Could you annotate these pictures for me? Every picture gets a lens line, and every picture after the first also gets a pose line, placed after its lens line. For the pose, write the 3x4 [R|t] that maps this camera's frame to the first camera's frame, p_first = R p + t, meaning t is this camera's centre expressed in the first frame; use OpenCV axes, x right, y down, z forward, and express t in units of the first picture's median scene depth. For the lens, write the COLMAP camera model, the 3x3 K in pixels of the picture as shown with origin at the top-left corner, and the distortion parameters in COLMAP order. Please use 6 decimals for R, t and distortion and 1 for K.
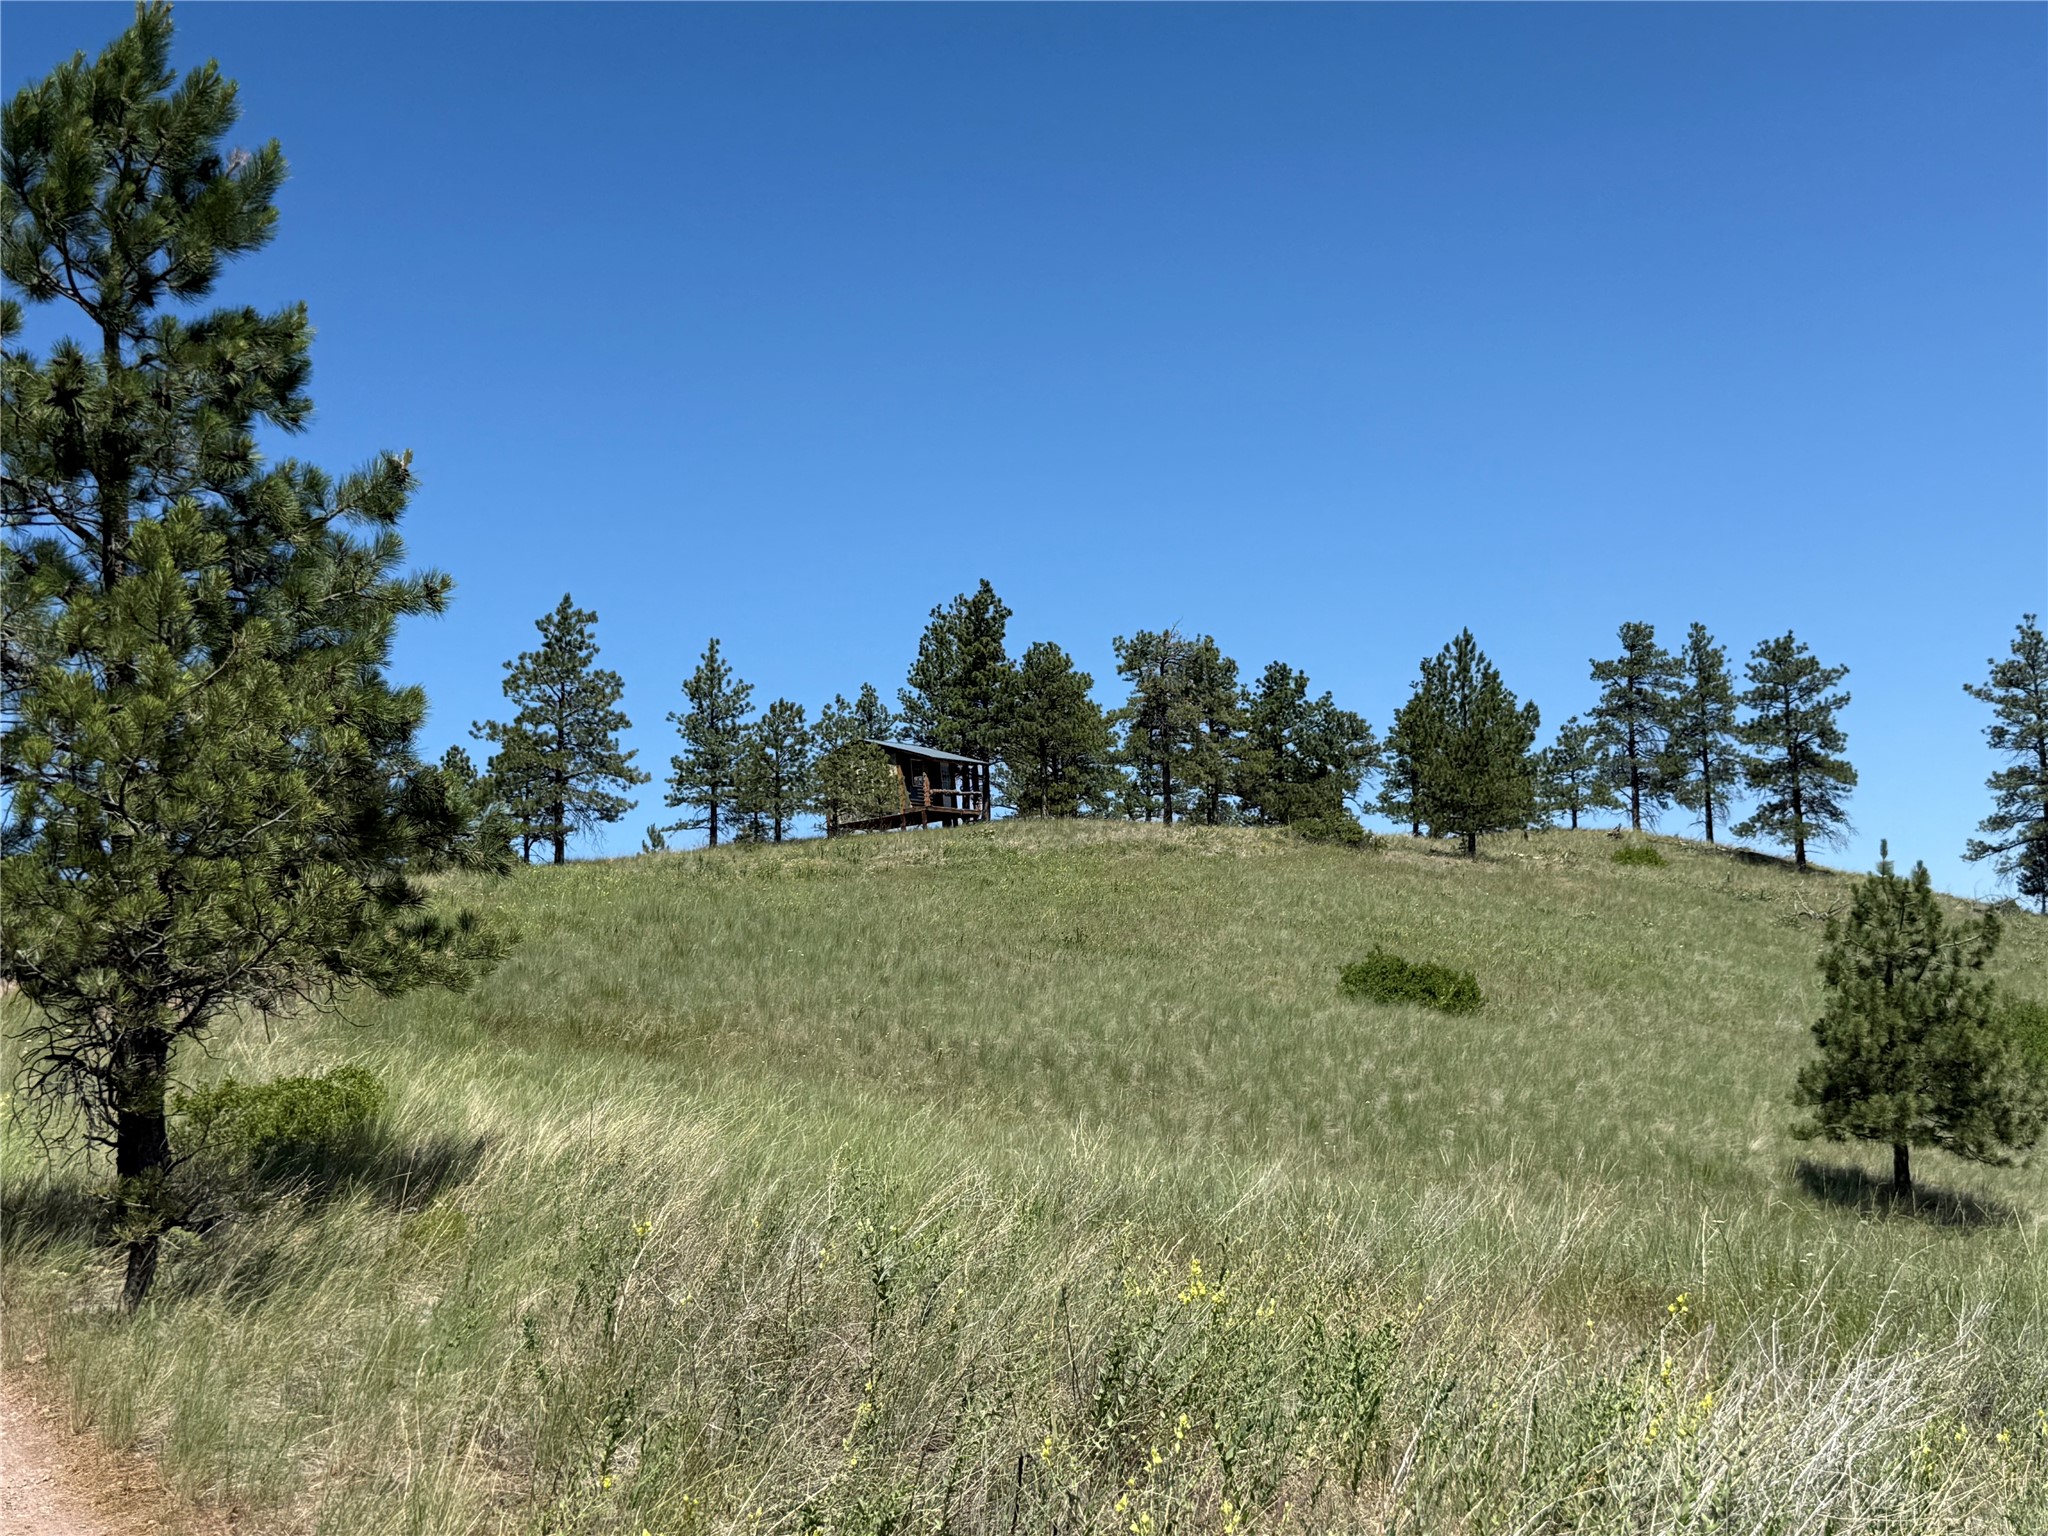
lens RADIAL K [[2565.3, 0, 1023.3], [0, 2565.3, 768.1], [0, 0, 1]] dist [0.012922, 0.000000]
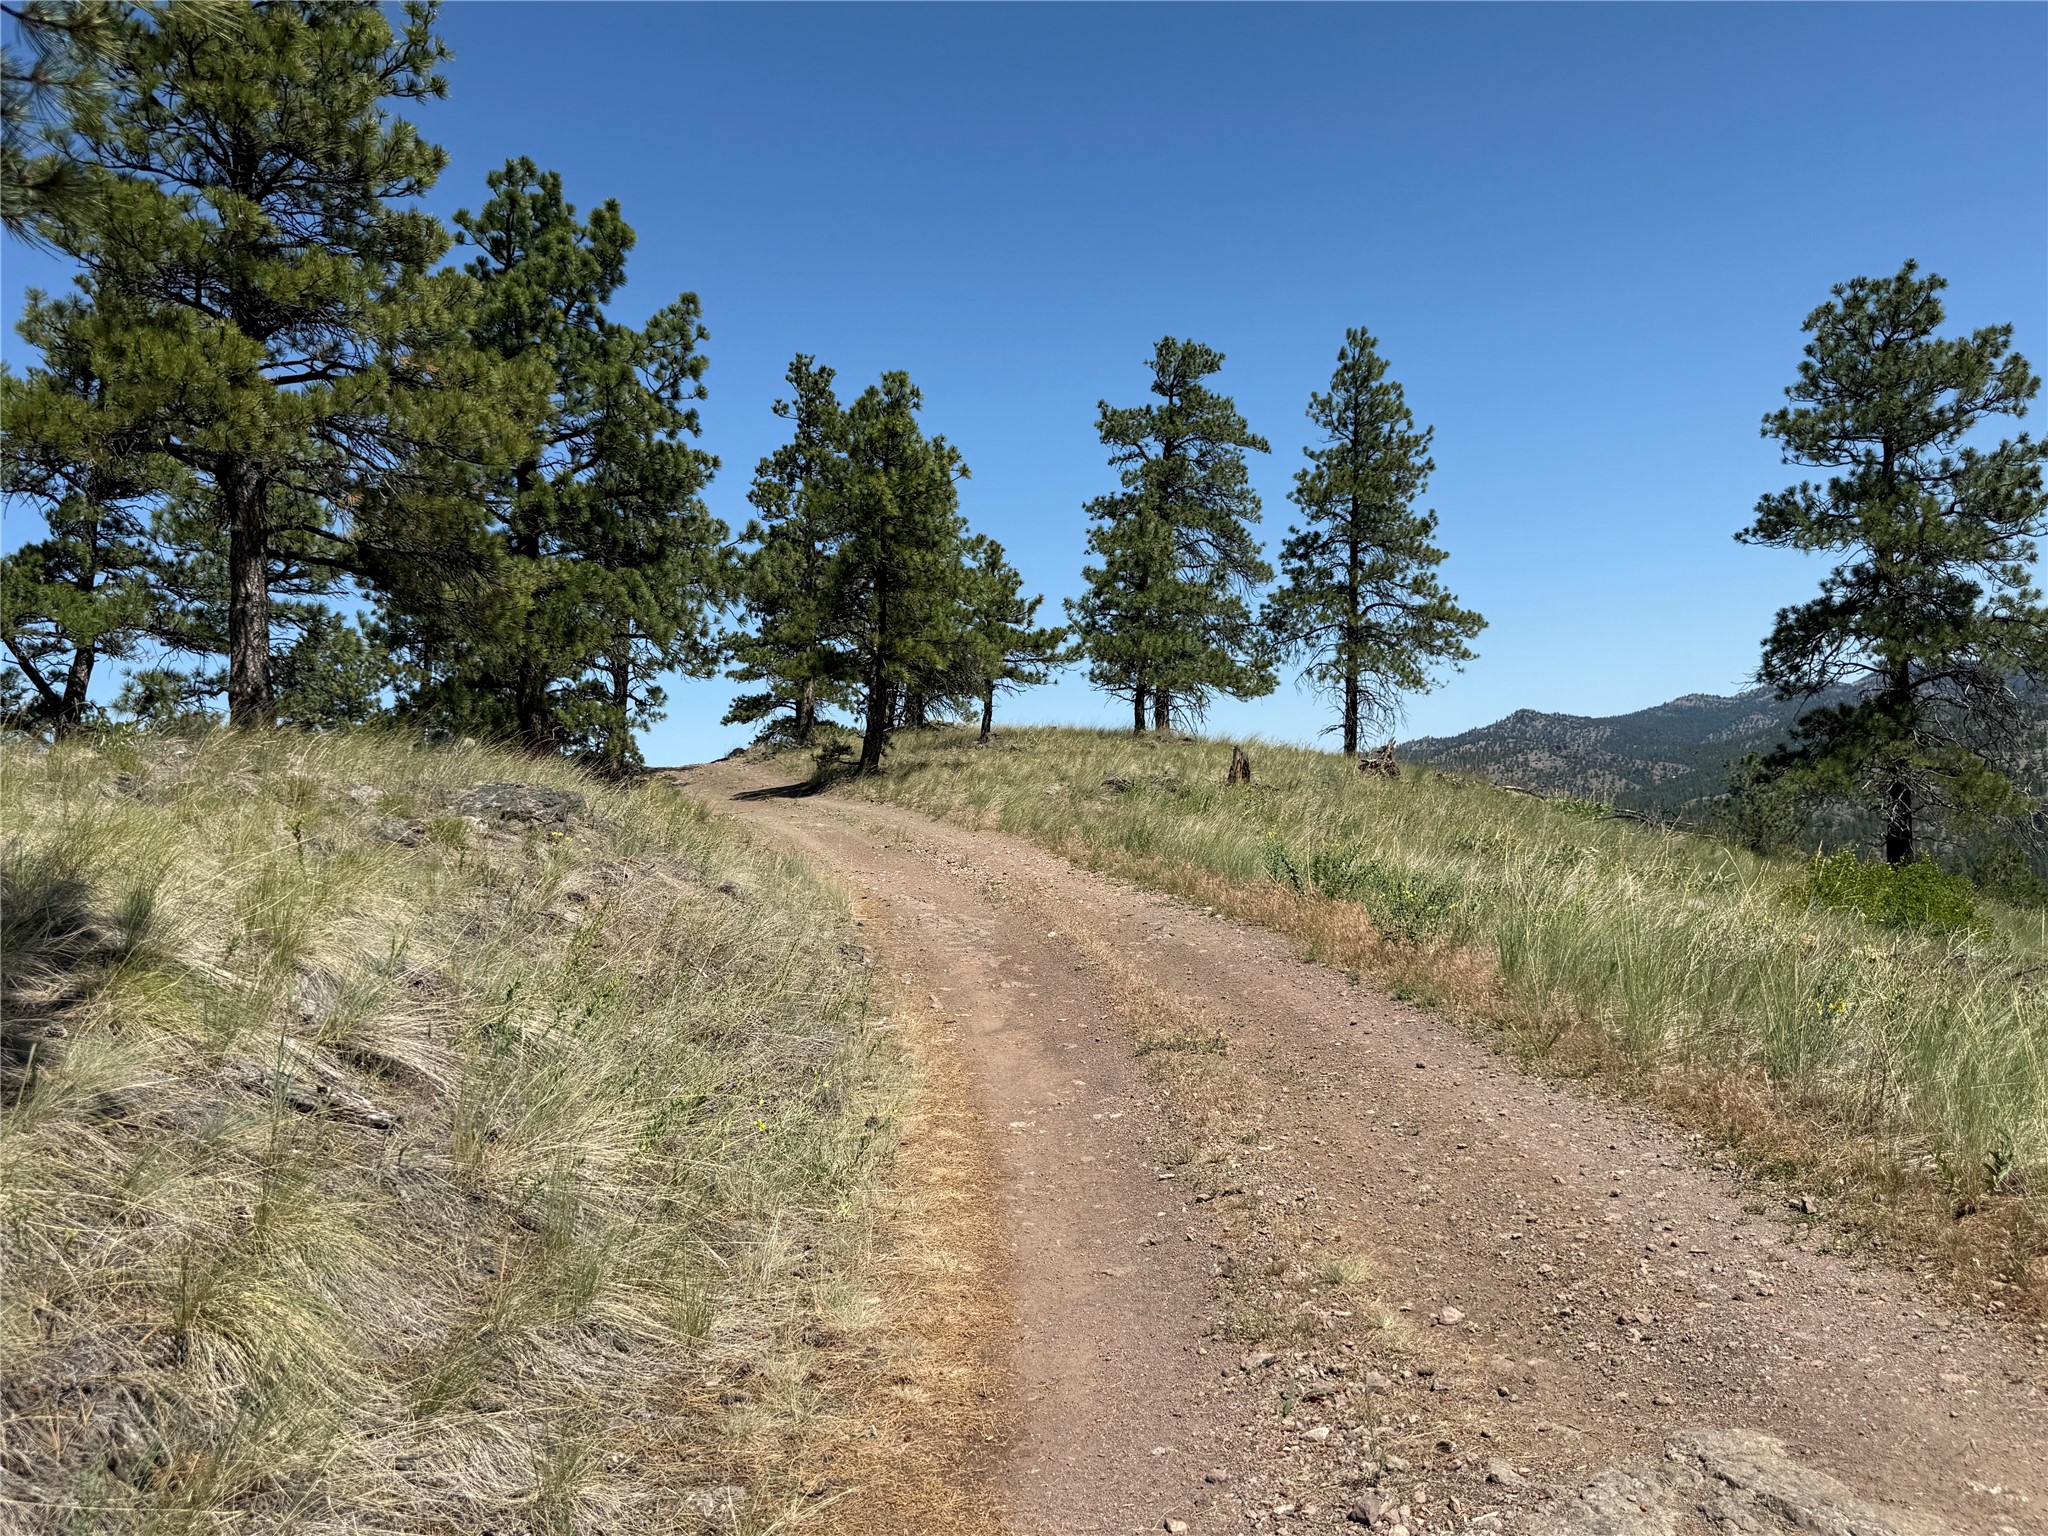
lens RADIAL K [[1781.2, 0, 1018.1], [0, 1781.2, 767.9], [0, 0, 1]] dist [-0.000574, -0.000291]
pose [[0.900929, 0.030487, 0.432895, 0.052411], [-0.062614, 0.996223, 0.060151, 0.011511], [-0.429426, -0.081298, 0.899435, 0.690838]]
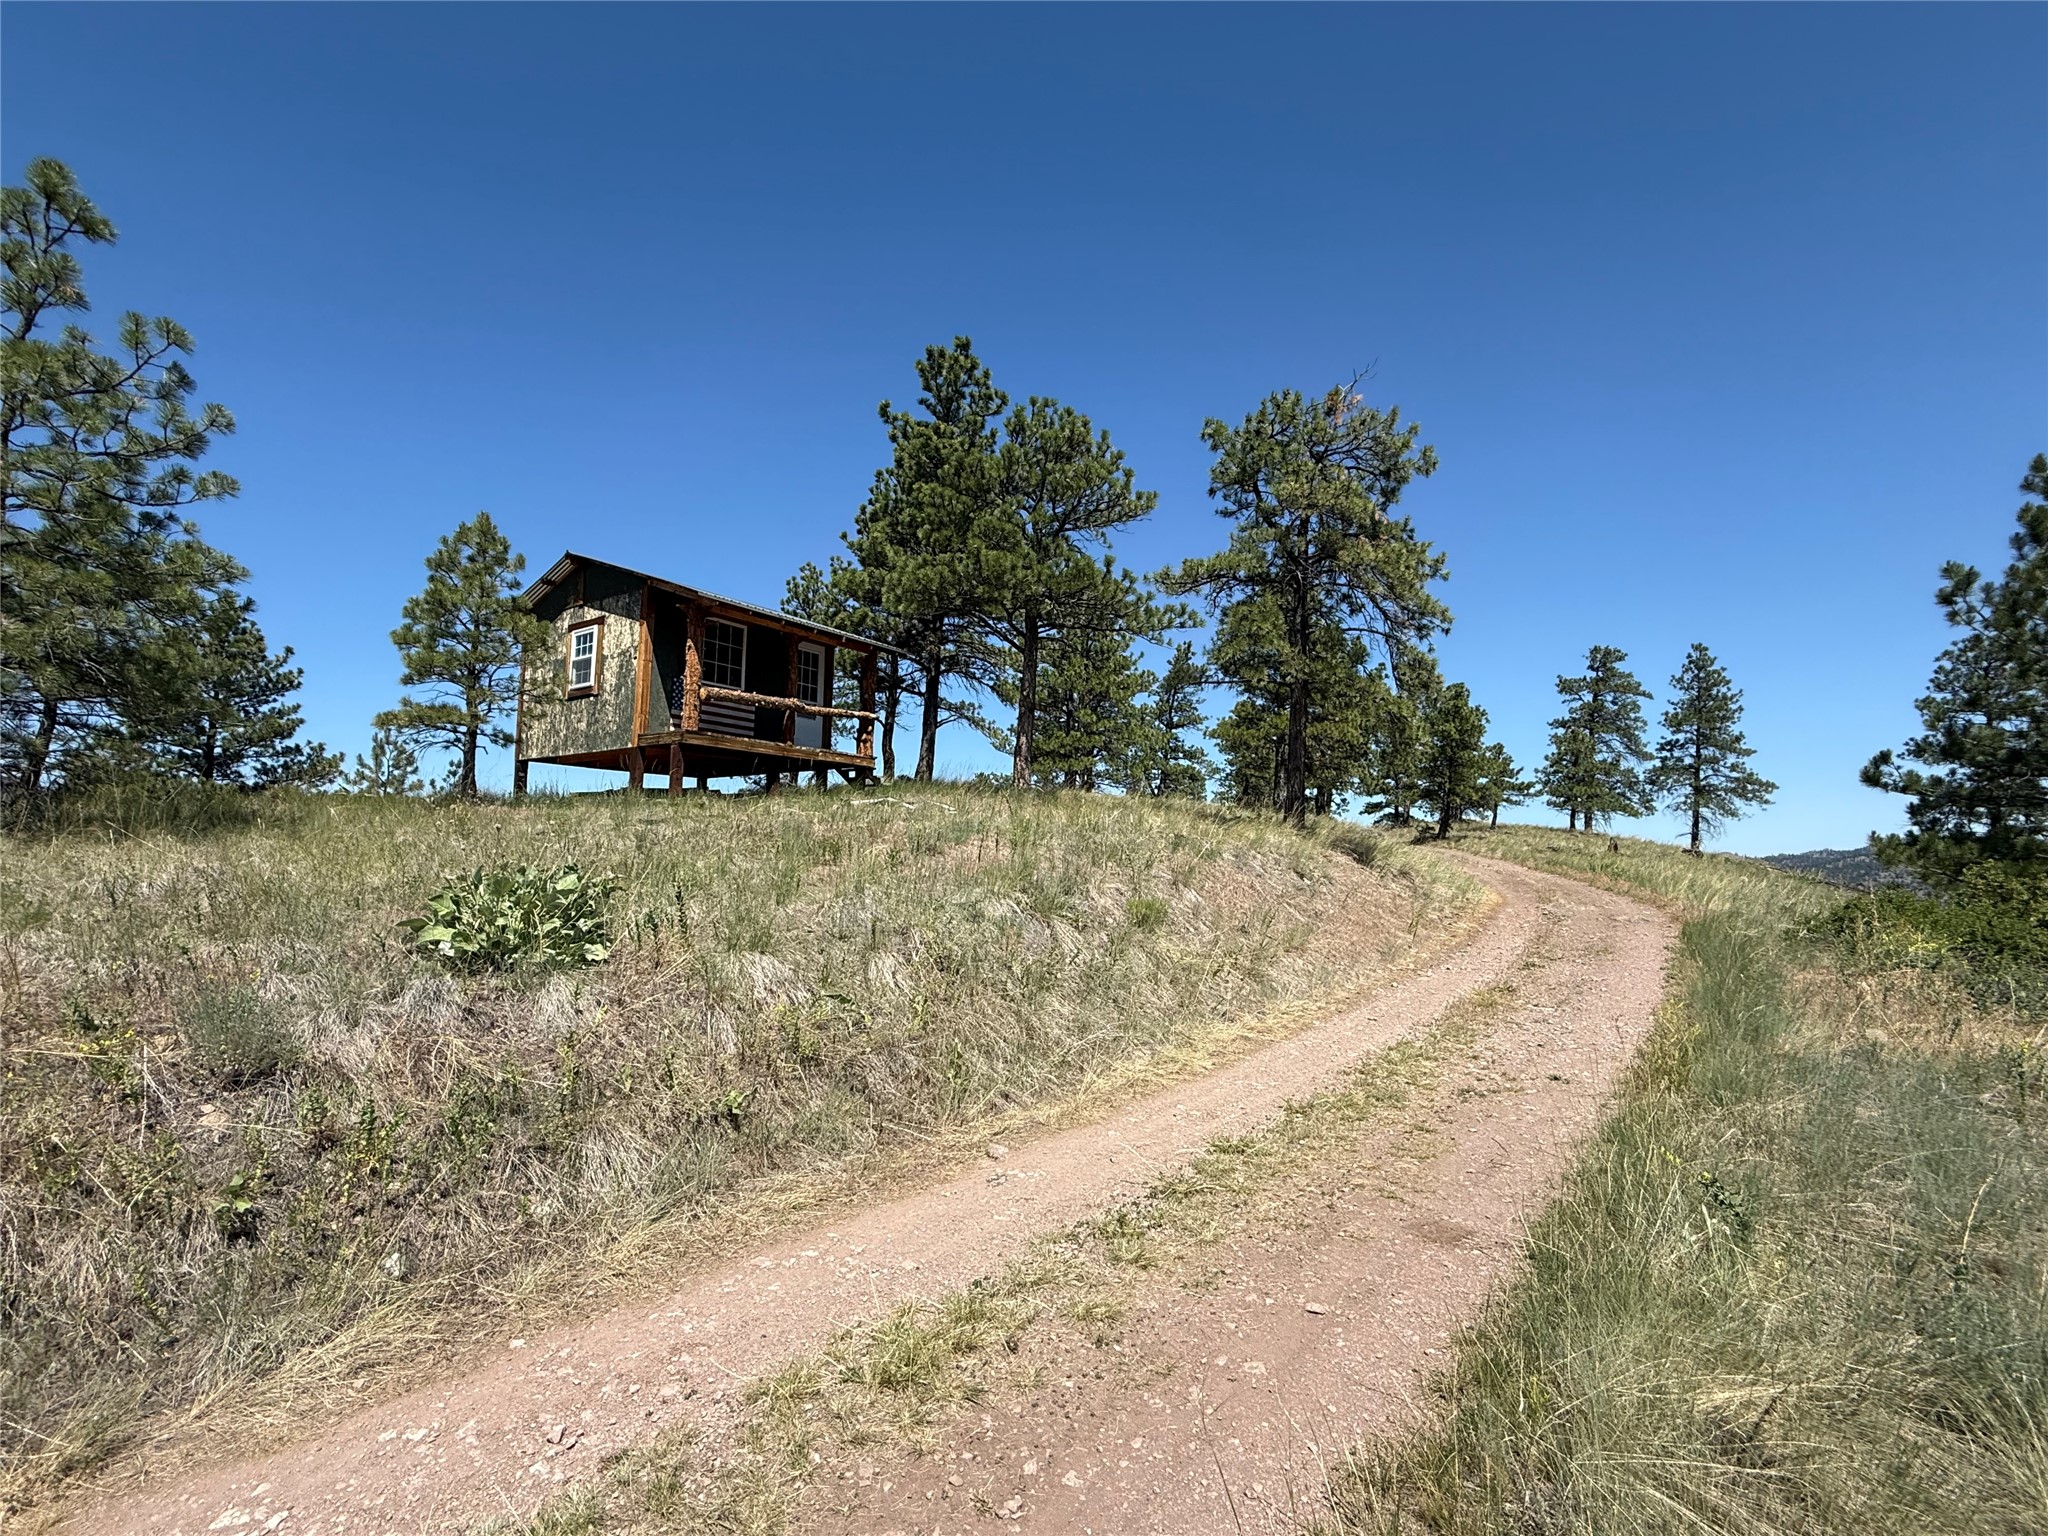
lens RADIAL K [[893.6, 0, 1020.8], [0, 893.6, 771.9], [0, 0, 1]] dist [-0.001839, -0.000498]
pose [[0.994041, 0.094288, -0.054698, 0.012394], [-0.092468, 0.995103, 0.034915, 0.008125], [0.057722, -0.029649, 0.997892, 0.608419]]
